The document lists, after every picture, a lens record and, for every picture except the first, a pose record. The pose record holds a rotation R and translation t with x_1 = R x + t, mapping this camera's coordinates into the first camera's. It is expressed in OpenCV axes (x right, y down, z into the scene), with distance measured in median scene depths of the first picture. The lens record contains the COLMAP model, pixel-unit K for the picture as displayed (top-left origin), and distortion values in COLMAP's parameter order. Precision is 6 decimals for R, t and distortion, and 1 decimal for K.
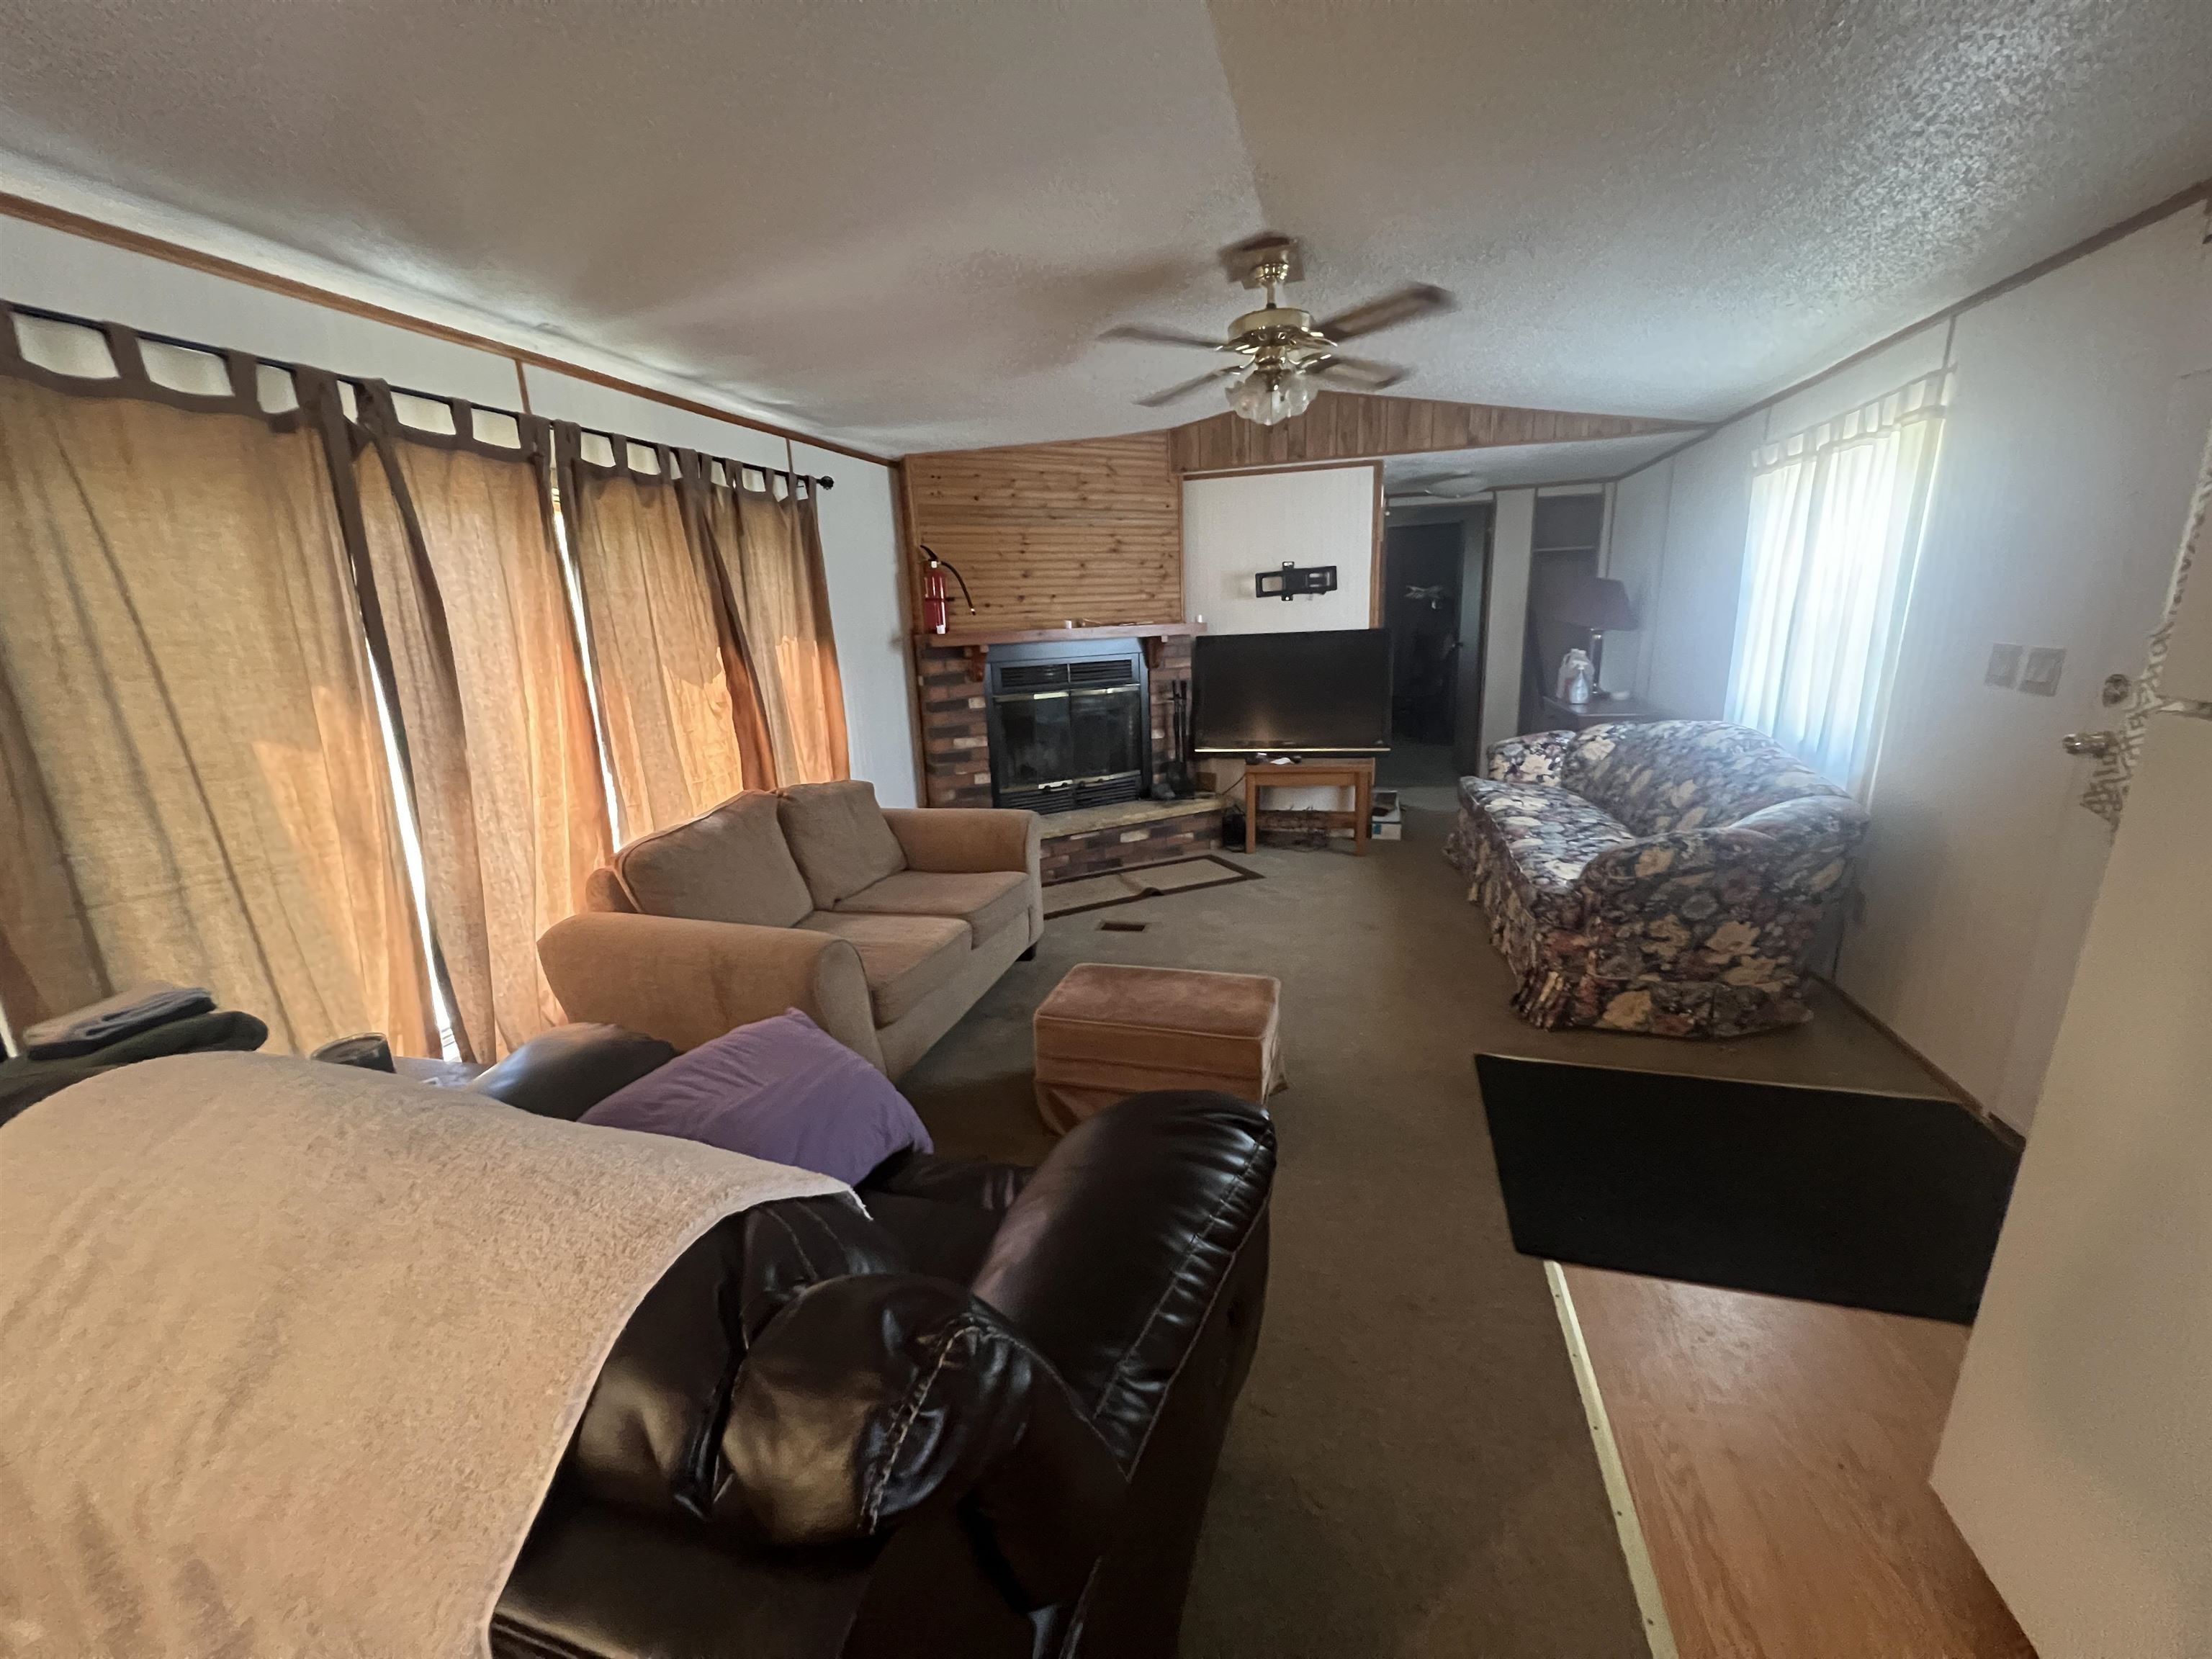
lens RADIAL K [[891.9, 0, 1109.4], [0, 891.9, 833.6], [0, 0, 1]] dist [0.002850, 0.000166]
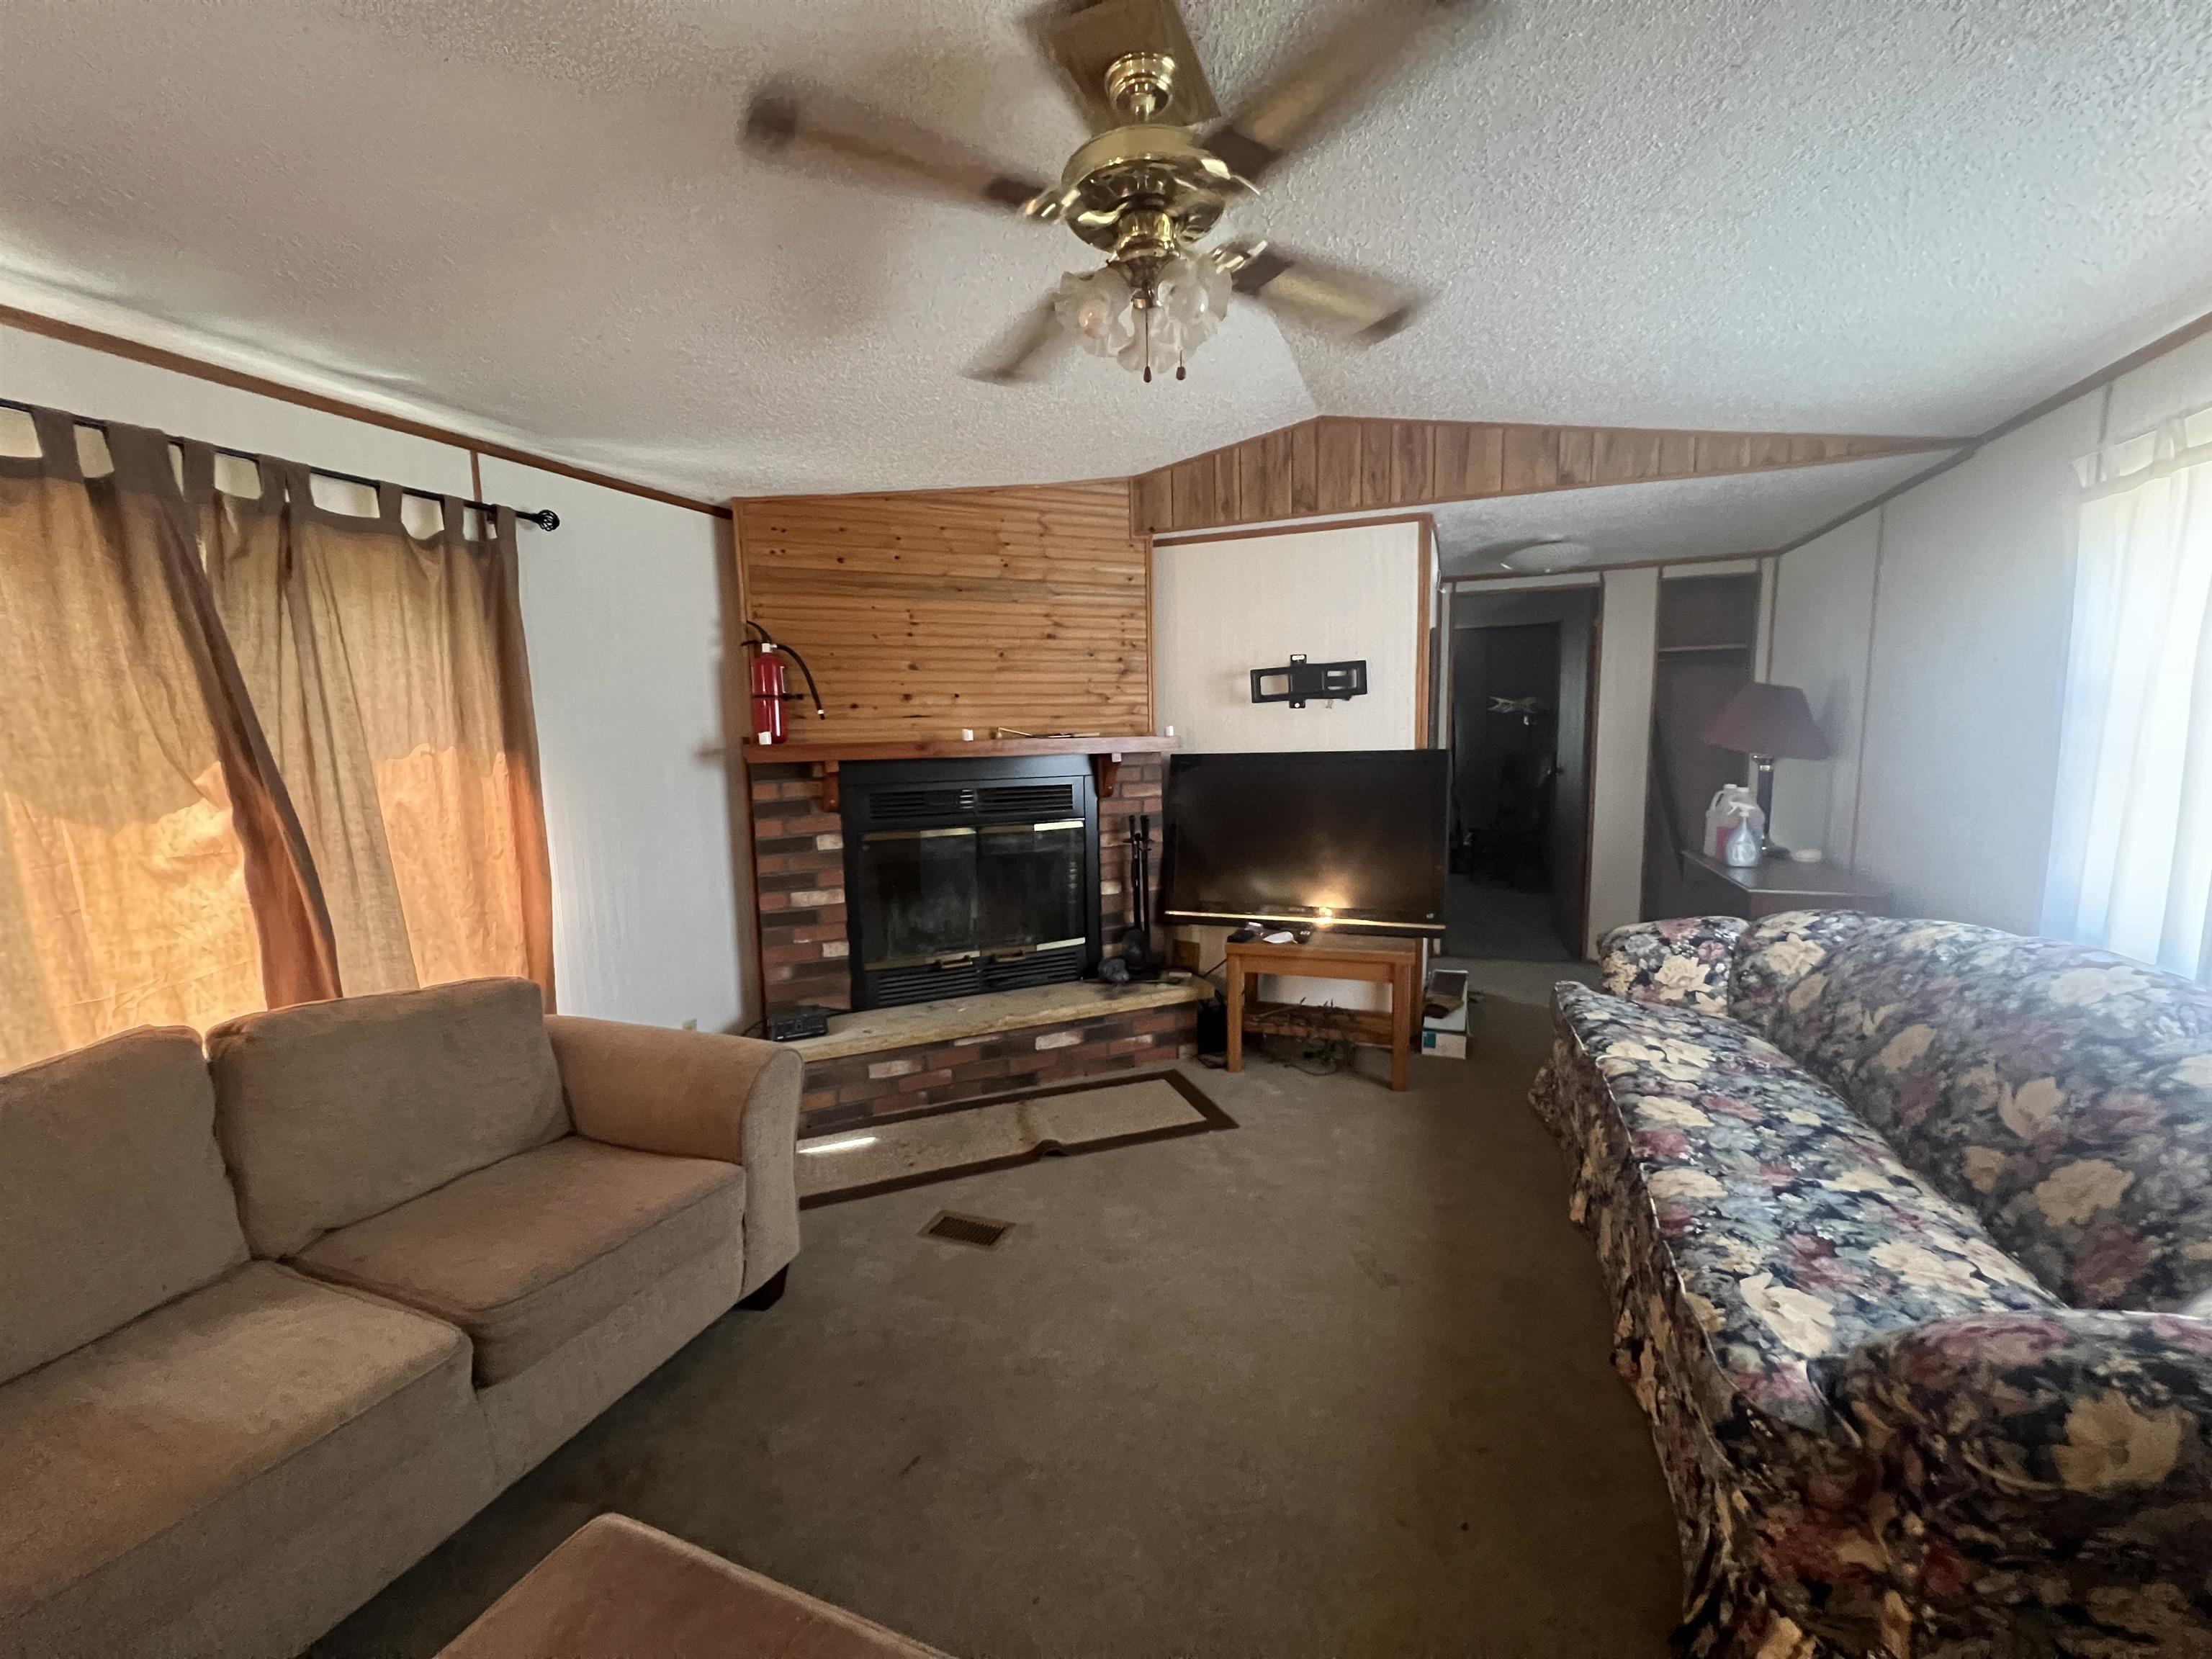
lens RADIAL K [[891.9, 0, 1108.2], [0, 891.9, 835.5], [0, 0, 1]] dist [0.002850, 0.000166]
pose [[0.994100, 0.030431, -0.104110, 0.140277], [-0.042522, 0.992342, -0.115970, -0.079535], [0.099783, 0.119713, 0.987781, 0.328076]]
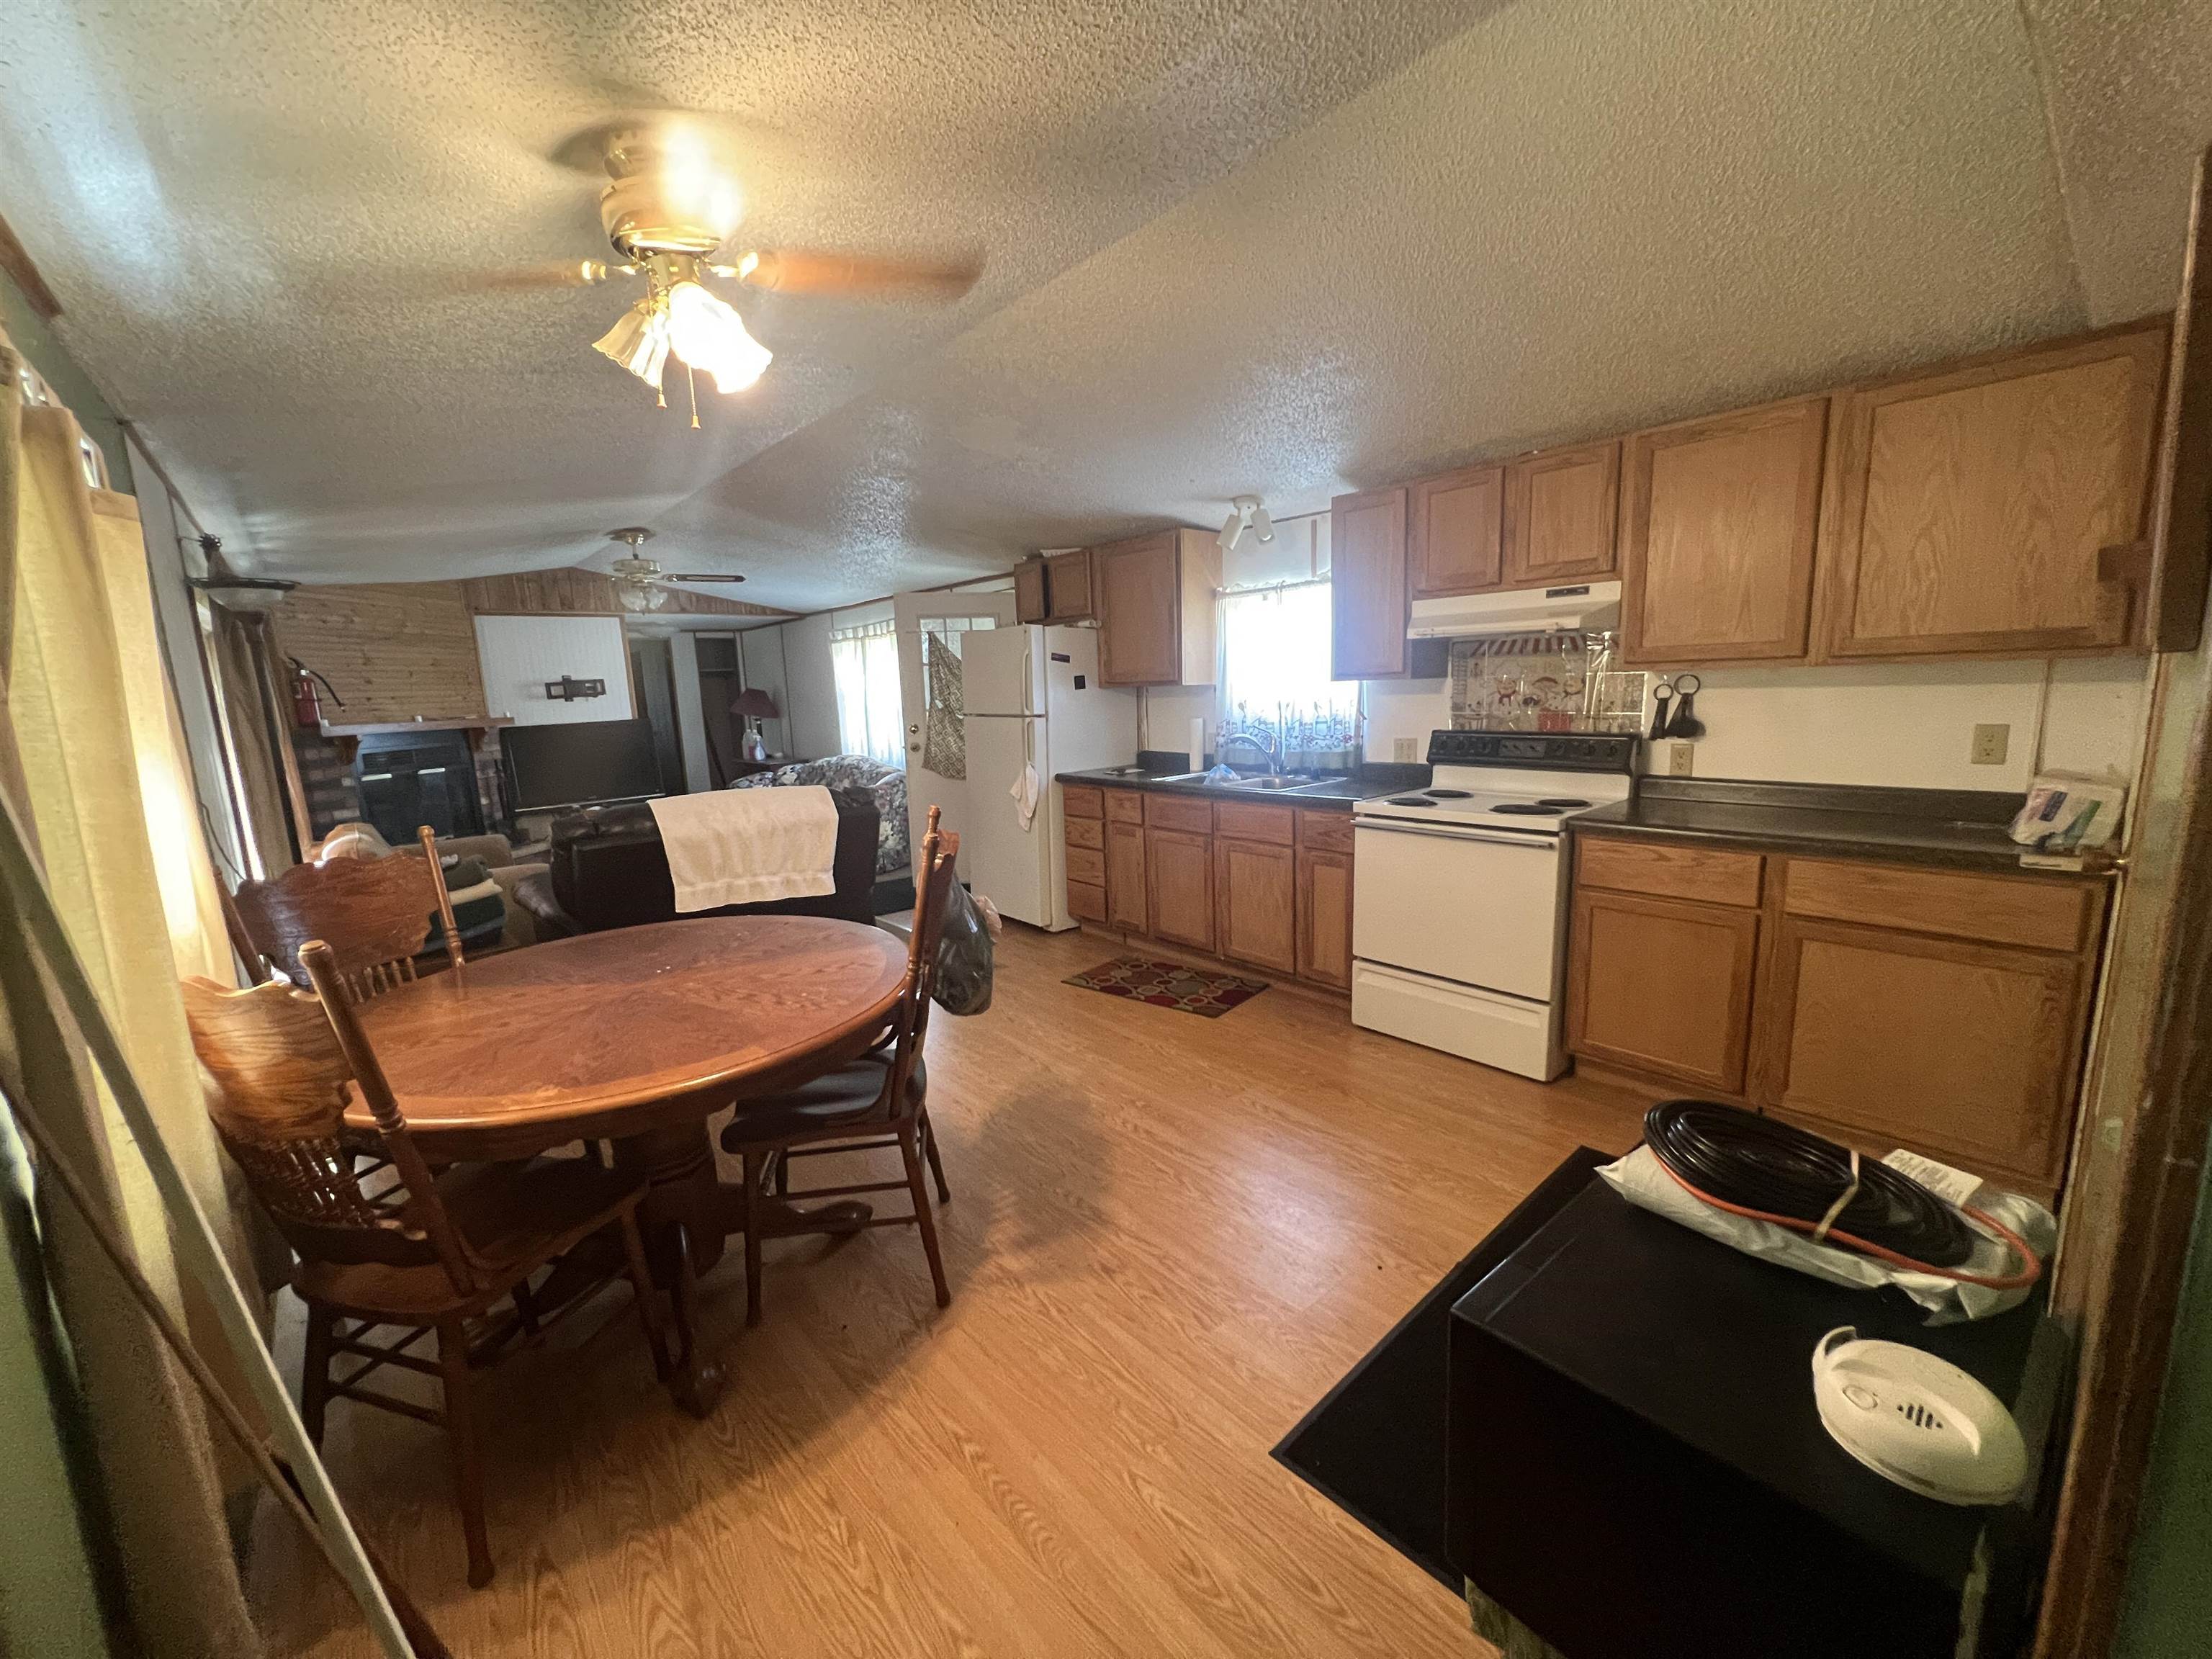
lens RADIAL K [[891.9, 0, 1107.9], [0, 891.9, 833.7], [0, 0, 1]] dist [0.002850, 0.000166]
pose [[0.556328, -0.123788, 0.821691, -0.588221], [0.216946, 0.976184, 0.000179, 0.152533], [-0.802143, 0.178163, 0.569933, -0.541347]]
